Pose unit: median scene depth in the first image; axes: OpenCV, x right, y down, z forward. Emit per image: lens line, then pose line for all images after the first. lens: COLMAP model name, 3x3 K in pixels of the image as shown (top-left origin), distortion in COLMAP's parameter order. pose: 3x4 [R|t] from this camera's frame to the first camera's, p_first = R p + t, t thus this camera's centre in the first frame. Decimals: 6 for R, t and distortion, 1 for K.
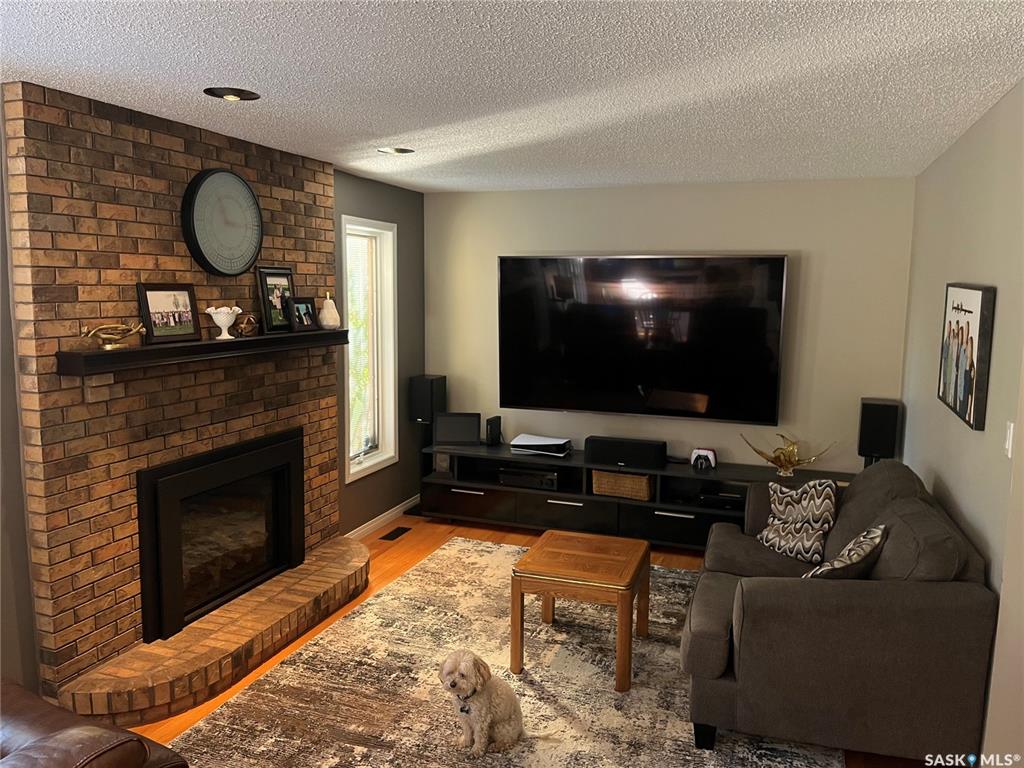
lens RADIAL K [[778.2, 0, 512.7], [0, 778.2, 385.8], [0, 0, 1]] dist [0.070548, -0.087339]
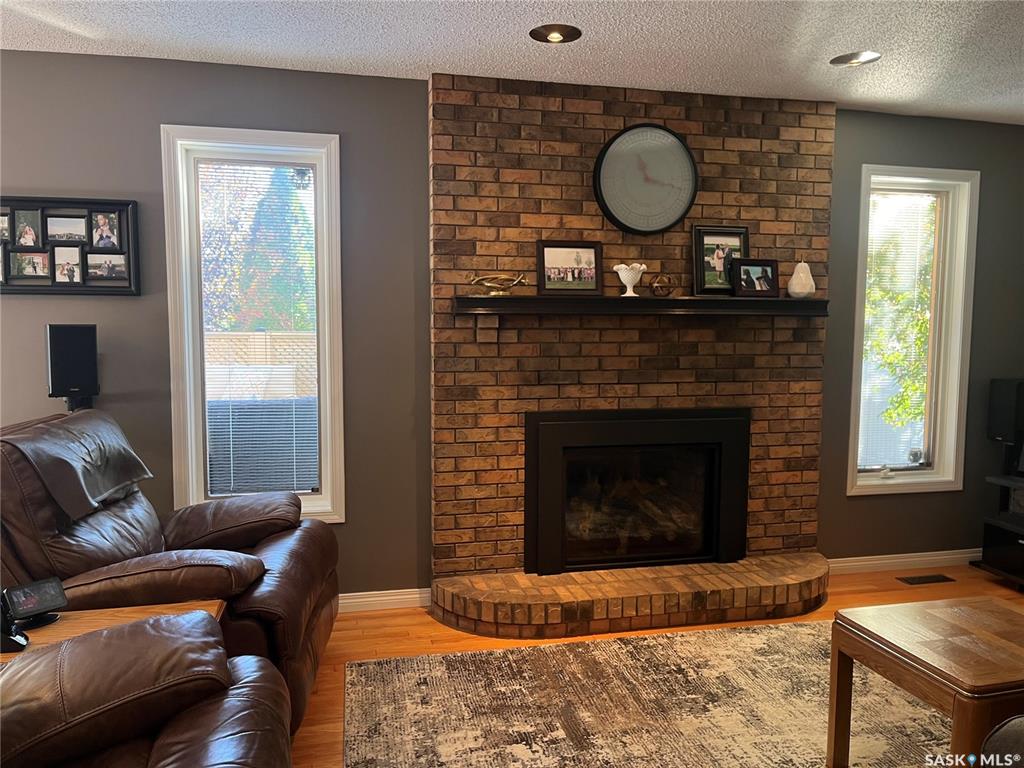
lens RADIAL K [[778.2, 0, 509.6], [0, 778.2, 383.0], [0, 0, 1]] dist [0.070548, -0.087339]
pose [[0.548128, 0.064606, -0.833896, 0.379278], [-0.107046, 0.994232, 0.006666, 0.057846], [0.829516, 0.085611, 0.551882, 0.345083]]
